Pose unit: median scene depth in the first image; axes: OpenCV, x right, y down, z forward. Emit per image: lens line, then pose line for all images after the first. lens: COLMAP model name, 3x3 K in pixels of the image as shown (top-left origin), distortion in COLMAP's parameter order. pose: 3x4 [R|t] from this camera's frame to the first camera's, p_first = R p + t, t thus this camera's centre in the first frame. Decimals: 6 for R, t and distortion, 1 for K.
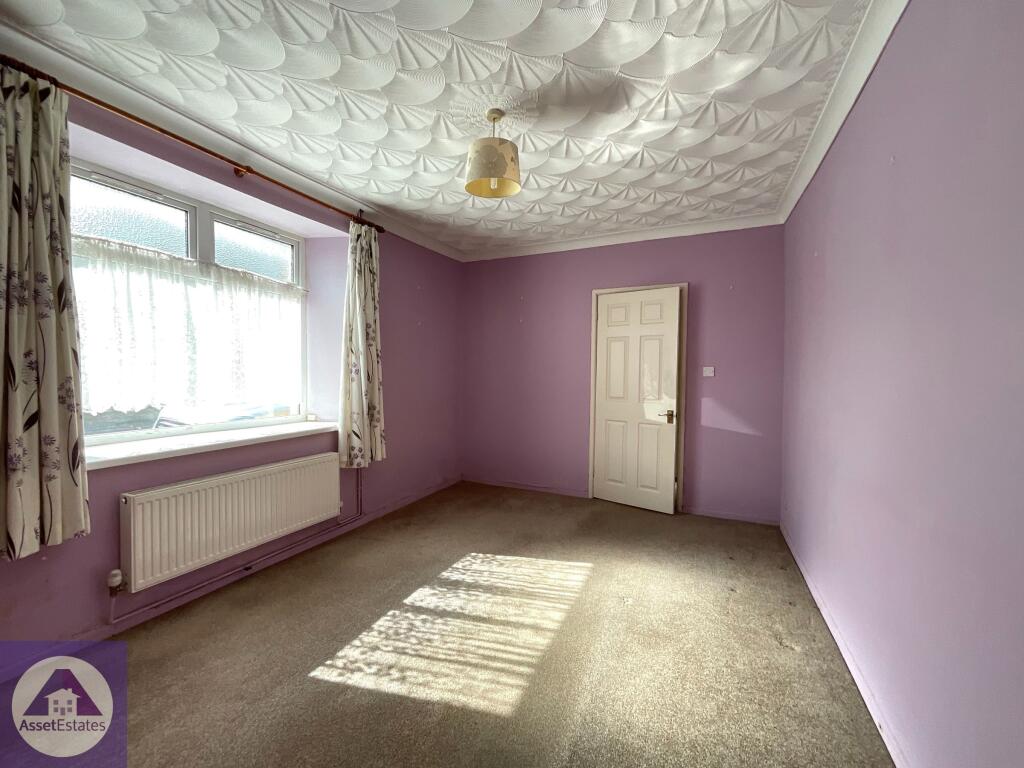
lens RADIAL K [[413.8, 0, 511.0], [0, 413.8, 385.8], [0, 0, 1]] dist [-0.004253, -0.000747]
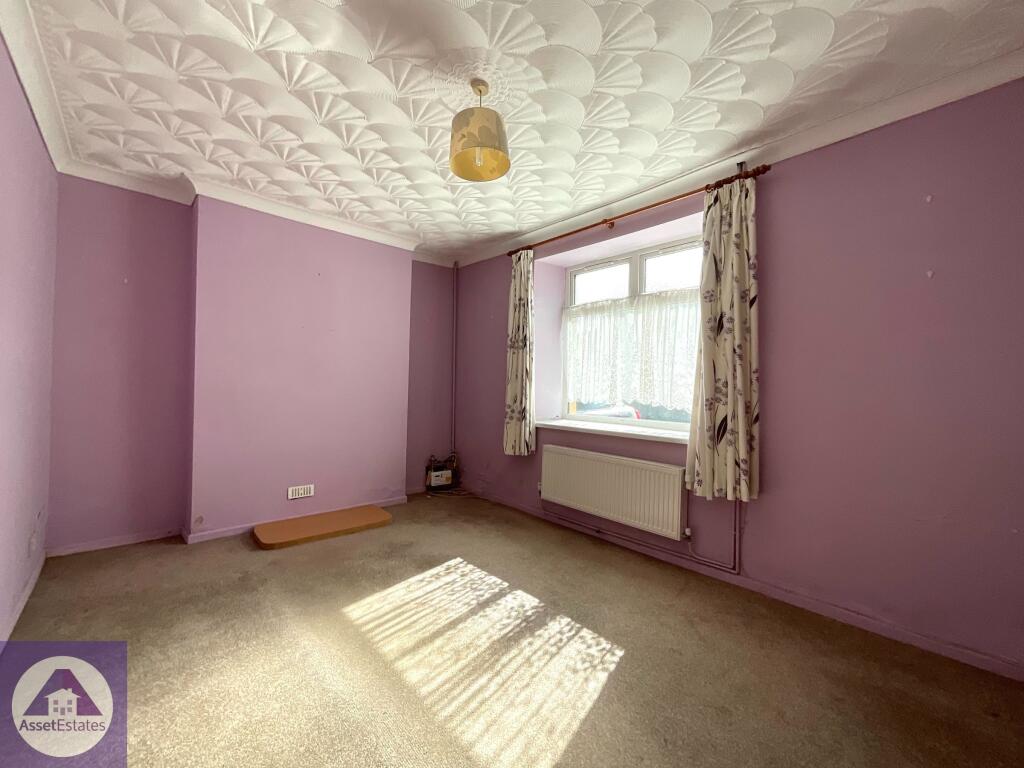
lens RADIAL K [[413.8, 0, 510.8], [0, 413.8, 382.6], [0, 0, 1]] dist [-0.004253, -0.000747]
pose [[-0.392396, -0.023483, -0.919497, 0.696733], [-0.050346, 0.998724, -0.004021, 0.002582], [0.918417, 0.044715, -0.393078, 1.318175]]
